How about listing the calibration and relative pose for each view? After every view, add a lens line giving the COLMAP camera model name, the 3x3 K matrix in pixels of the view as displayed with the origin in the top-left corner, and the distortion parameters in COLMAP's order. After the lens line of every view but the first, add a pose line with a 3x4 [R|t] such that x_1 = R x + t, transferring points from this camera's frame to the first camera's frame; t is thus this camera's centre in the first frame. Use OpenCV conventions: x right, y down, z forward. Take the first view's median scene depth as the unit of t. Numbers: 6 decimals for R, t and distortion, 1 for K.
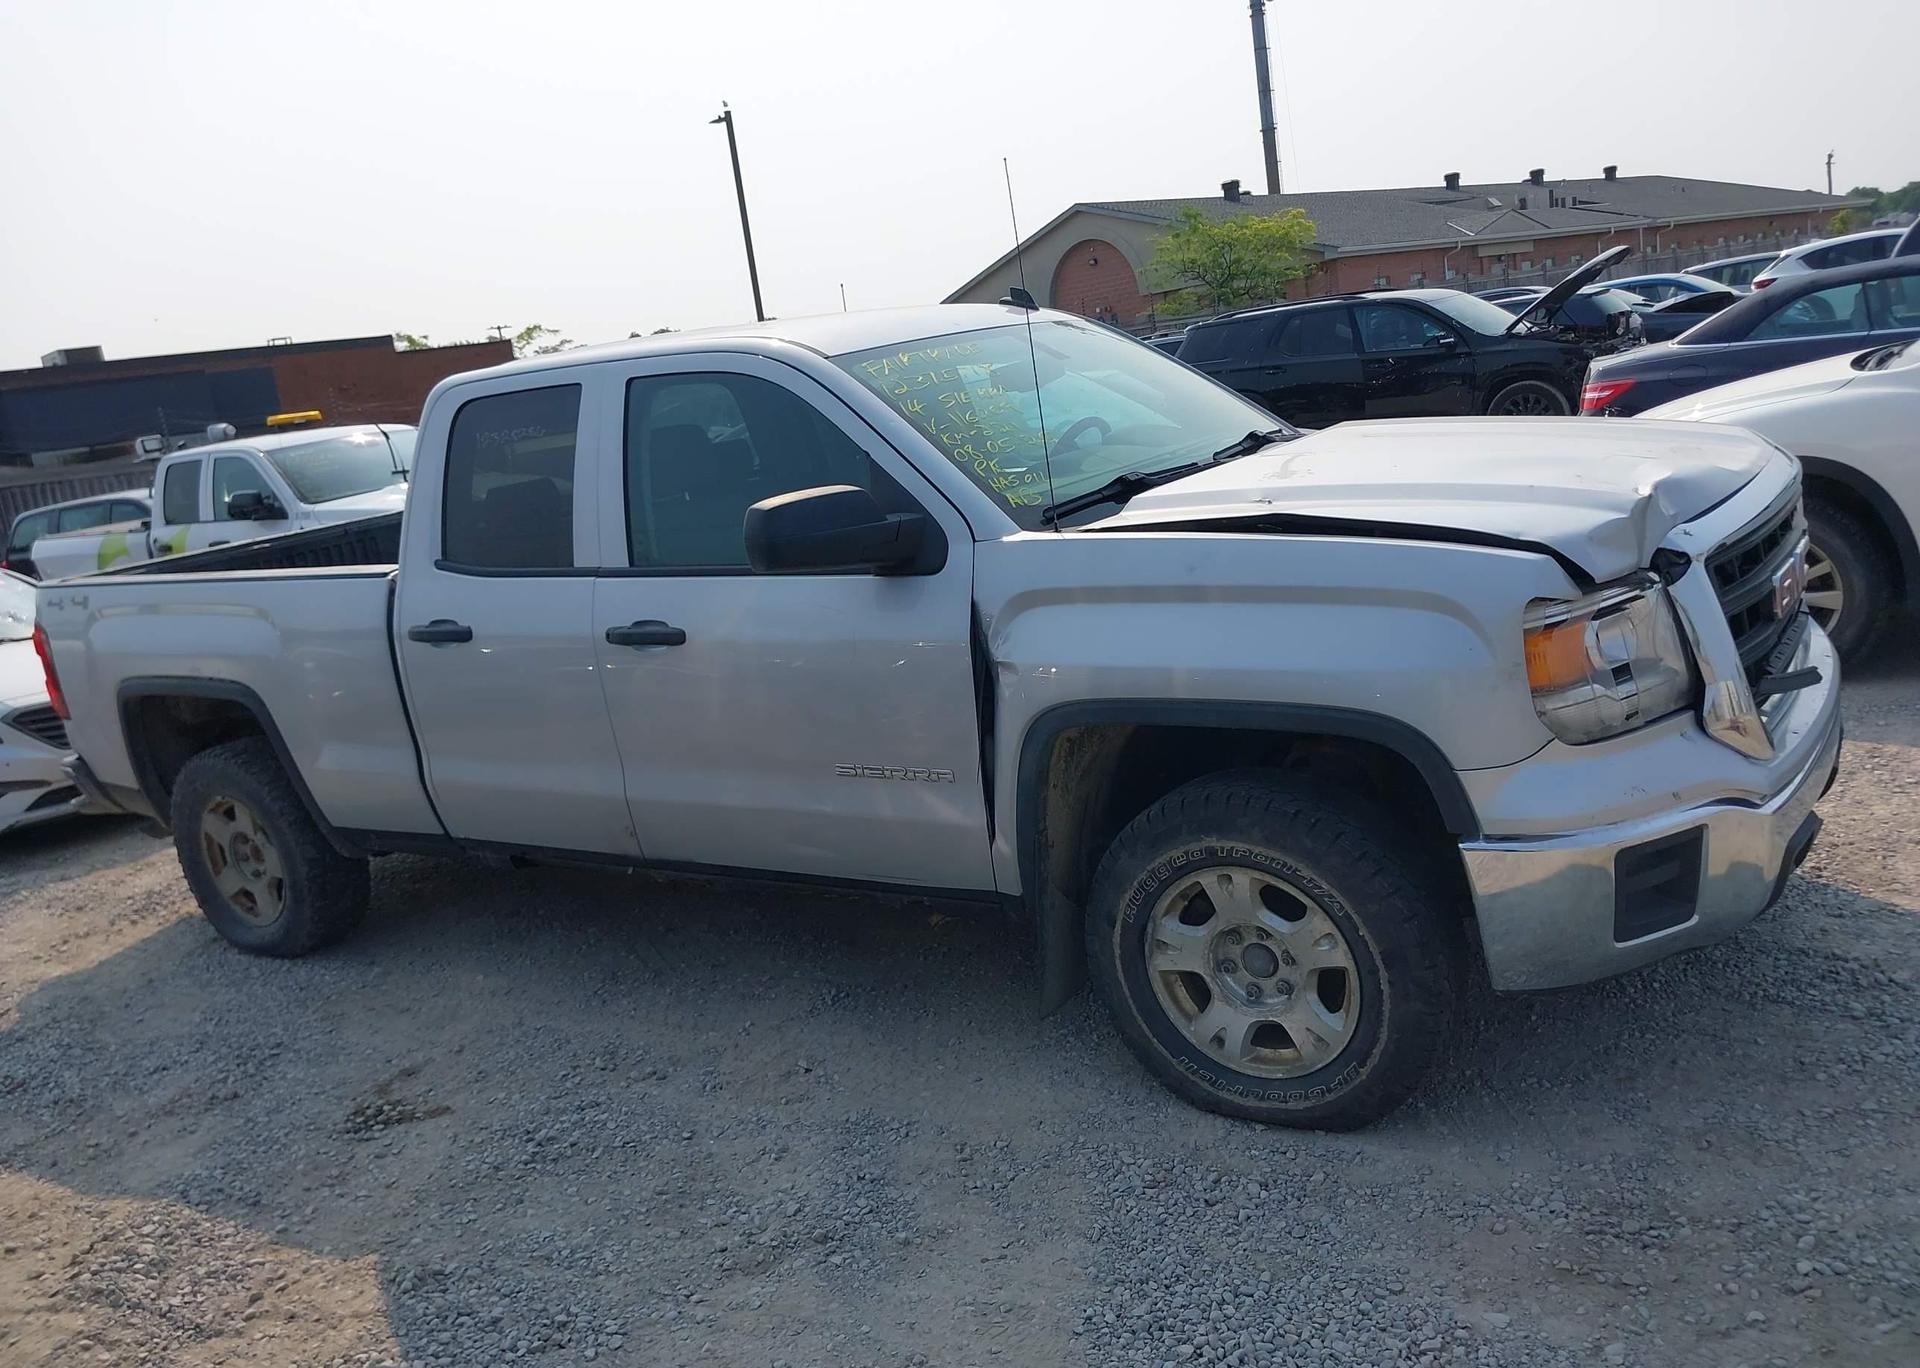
lens RADIAL K [[1537.6, 0, 951.1], [0, 1537.6, 683.9], [0, 0, 1]] dist [0.028197, -0.036311]
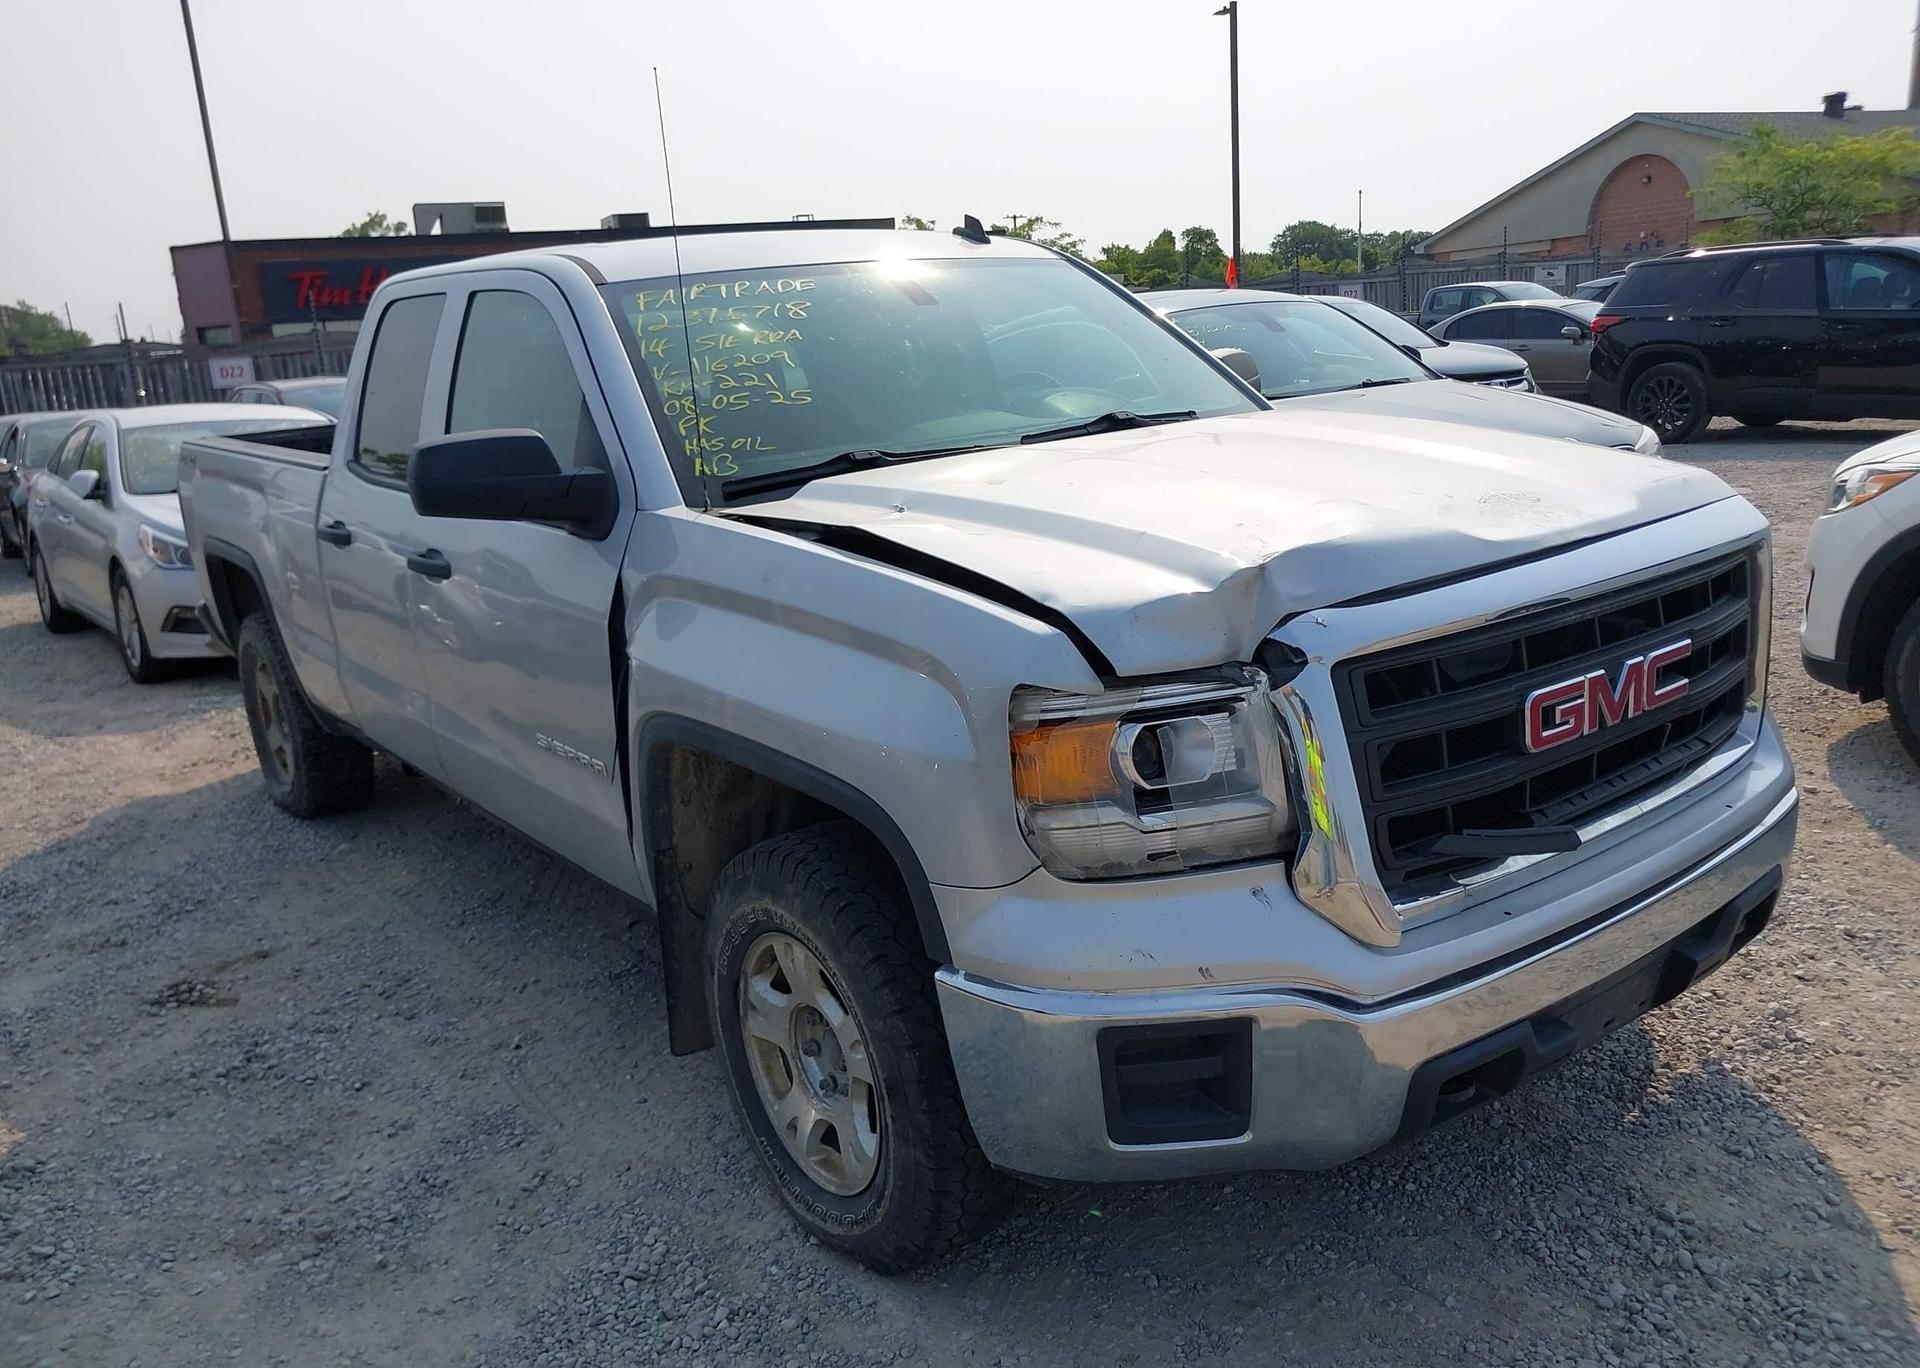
lens RADIAL K [[1537.6, 0, 966.4], [0, 1537.6, 681.3], [0, 0, 1]] dist [0.028197, -0.036311]
pose [[0.940540, 0.150545, -0.304501, 0.503388], [-0.131991, 0.987956, 0.080752, -0.098785], [0.312990, -0.035759, 0.949083, 0.234836]]
